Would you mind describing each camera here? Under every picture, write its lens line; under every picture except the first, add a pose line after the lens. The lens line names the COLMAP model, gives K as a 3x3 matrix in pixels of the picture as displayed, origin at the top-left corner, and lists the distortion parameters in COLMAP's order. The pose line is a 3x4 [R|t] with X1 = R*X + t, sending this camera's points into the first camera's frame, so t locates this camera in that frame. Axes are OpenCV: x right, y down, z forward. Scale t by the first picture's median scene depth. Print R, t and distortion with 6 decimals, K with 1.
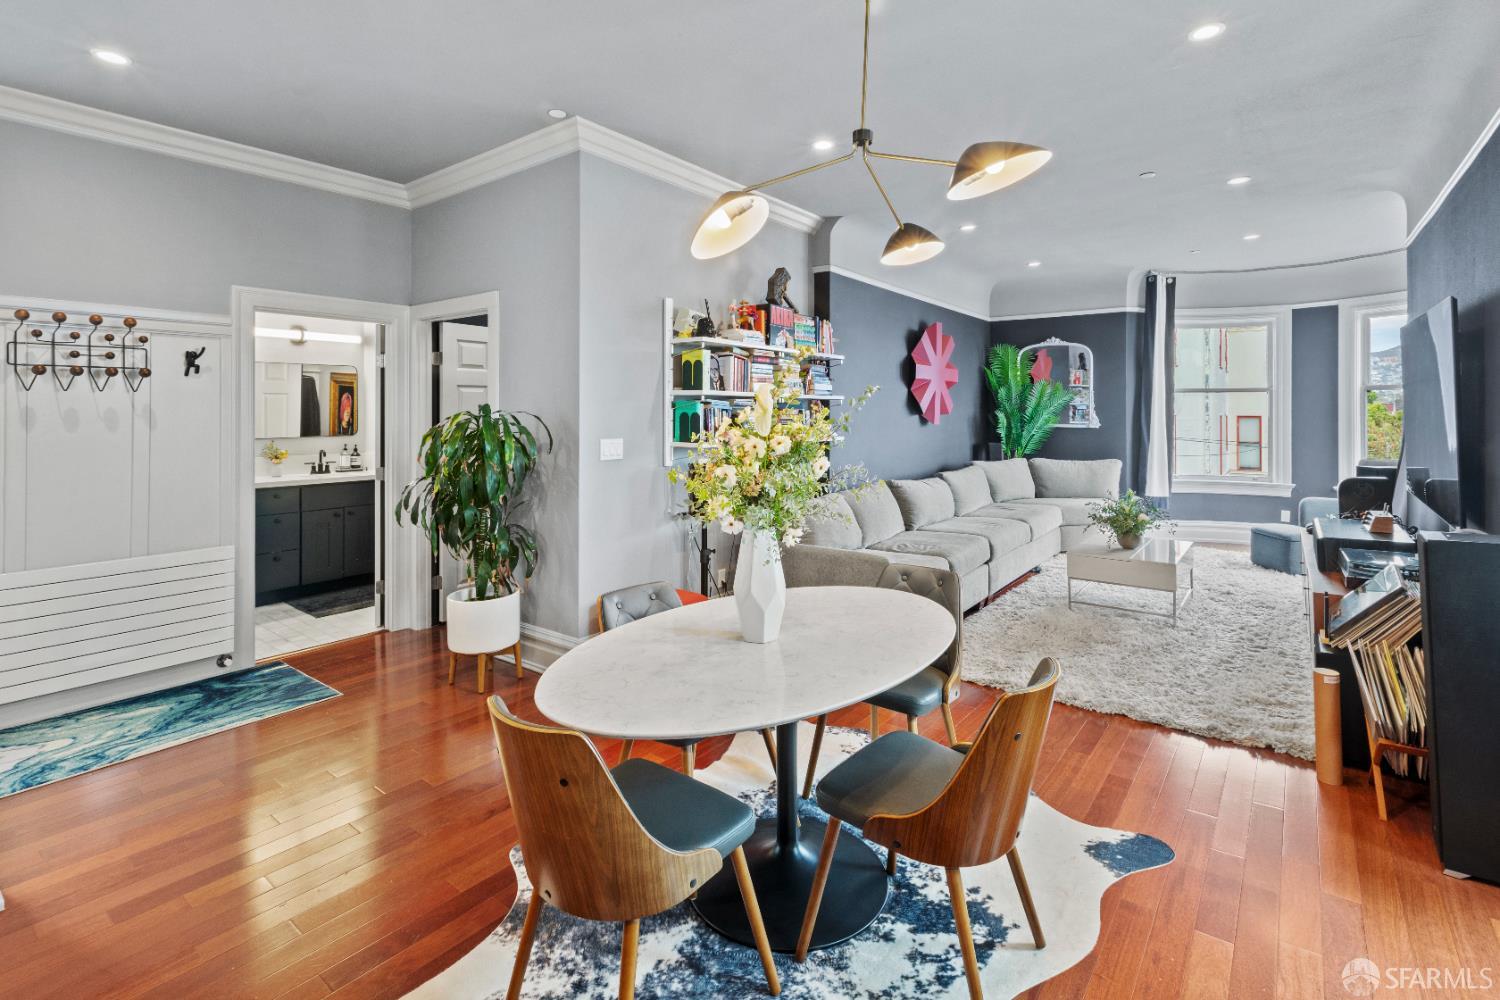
lens RADIAL K [[693.8, 0, 746.0], [0, 693.8, 420.2], [0, 0, 1]] dist [-0.004193, 0.001230]
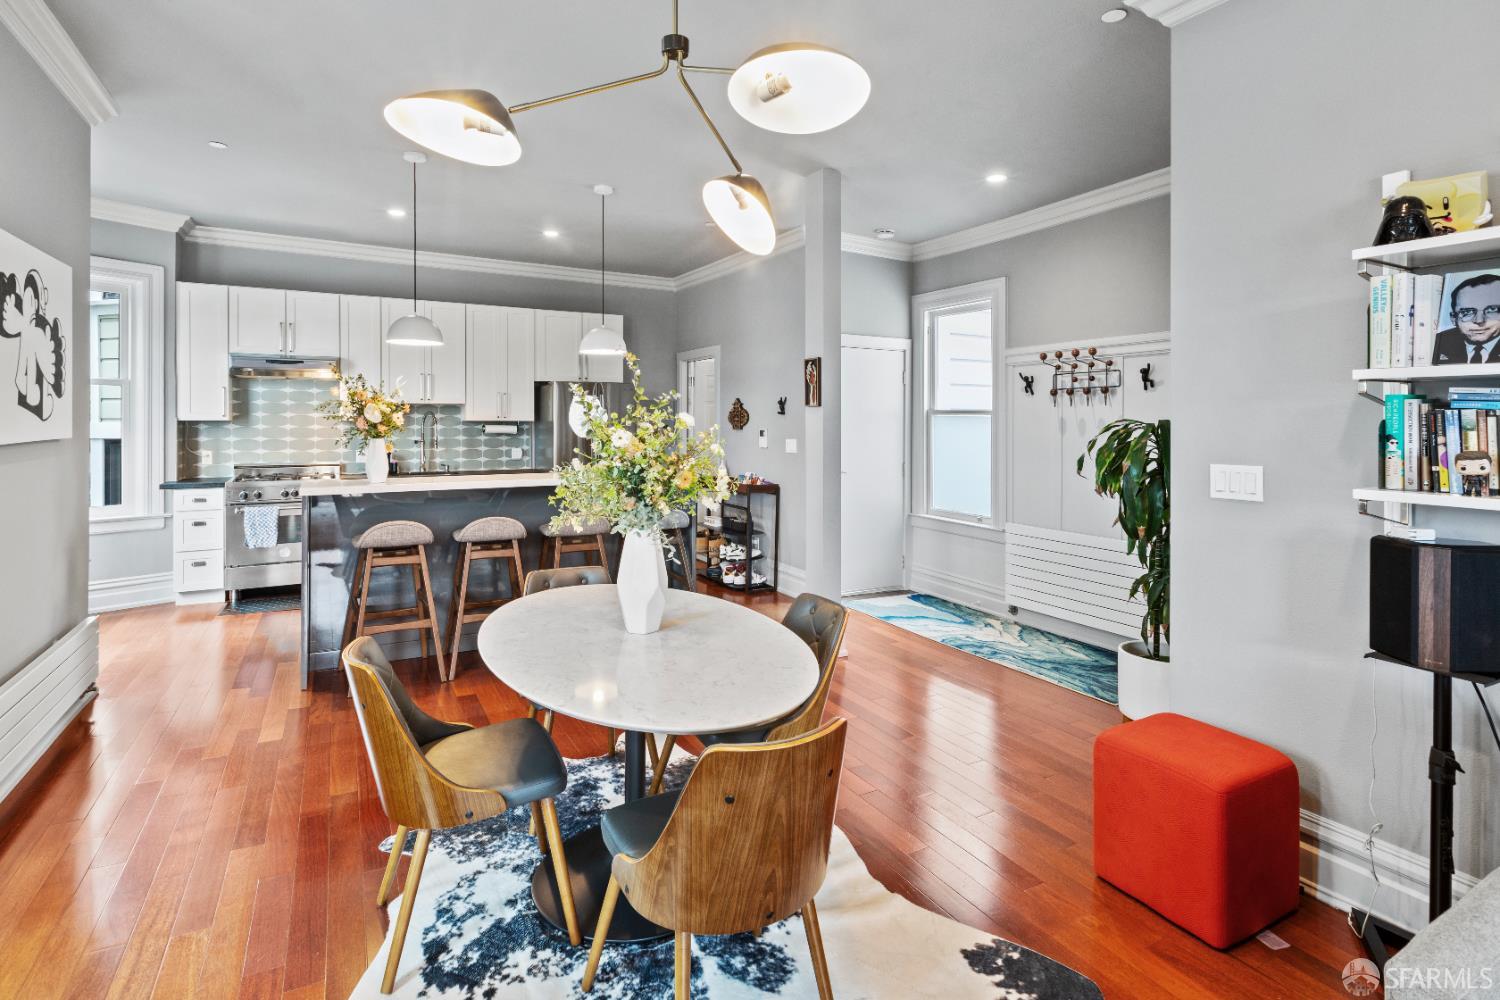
lens RADIAL K [[743.6, 0, 759.6], [0, 743.6, 428.2], [0, 0, 1]] dist [0.003133, -0.003471]
pose [[-0.374220, 0.003602, -0.927333, 0.451290], [-0.016198, 0.999815, 0.010420, -0.003287], [0.927198, 0.018920, -0.374093, 0.709632]]
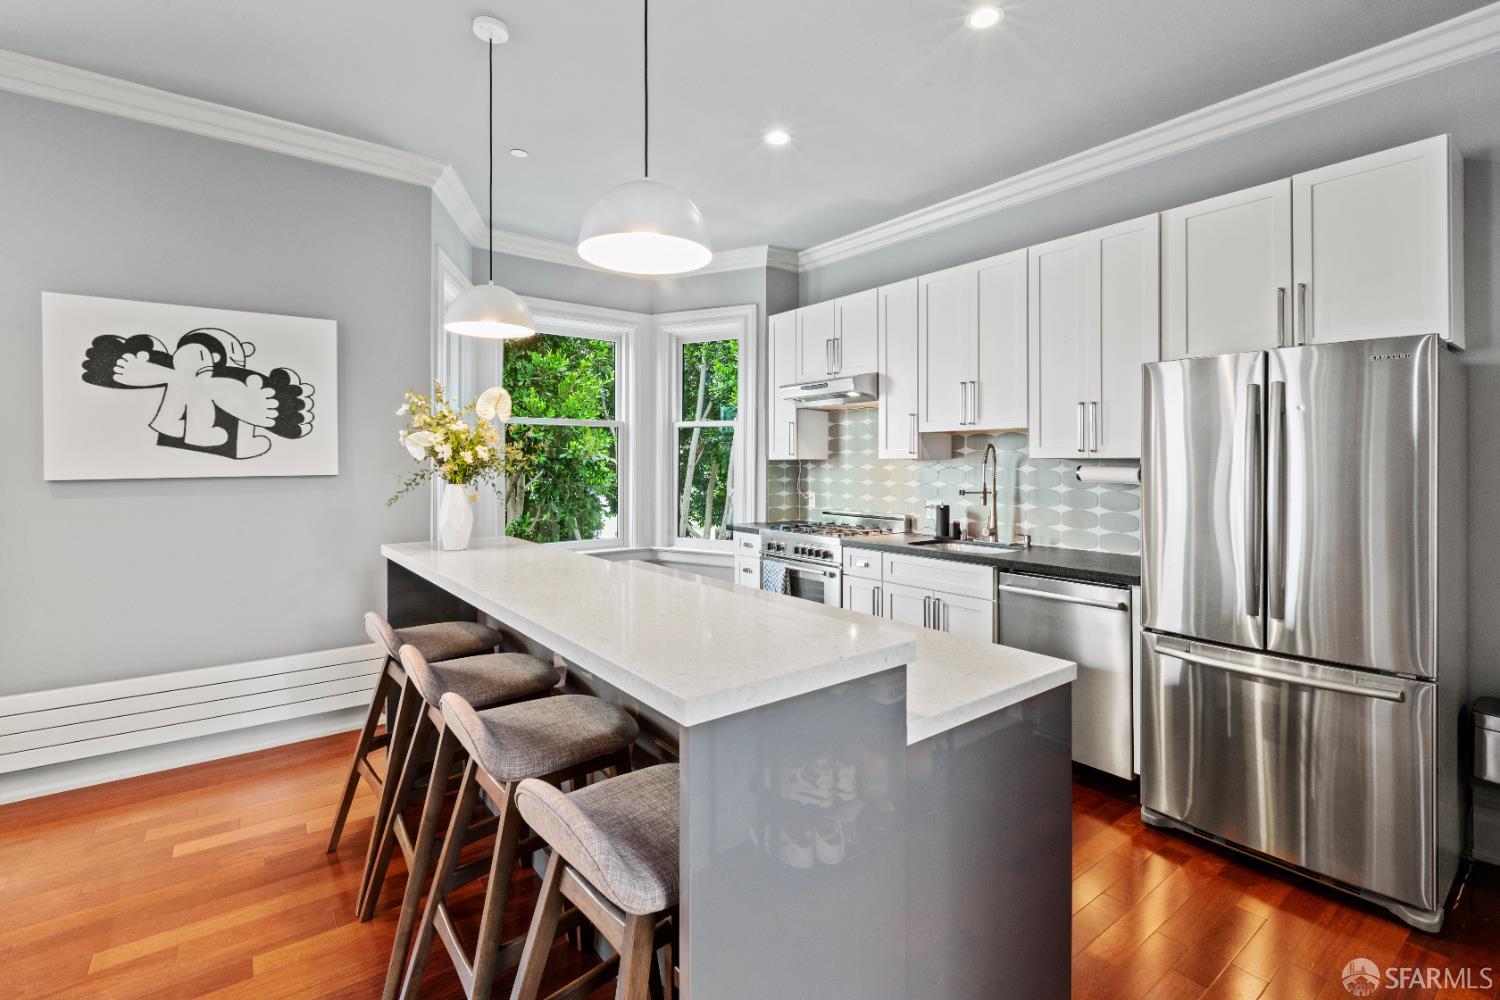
lens RADIAL K [[693.8, 0, 764.2], [0, 693.8, 456.9], [0, 0, 1]] dist [-0.004193, 0.001230]
pose [[-0.970504, -0.002170, 0.241077, -0.563907], [-0.000256, 0.999968, 0.007970, -0.000967], [-0.241086, 0.007673, -0.970473, 0.437188]]
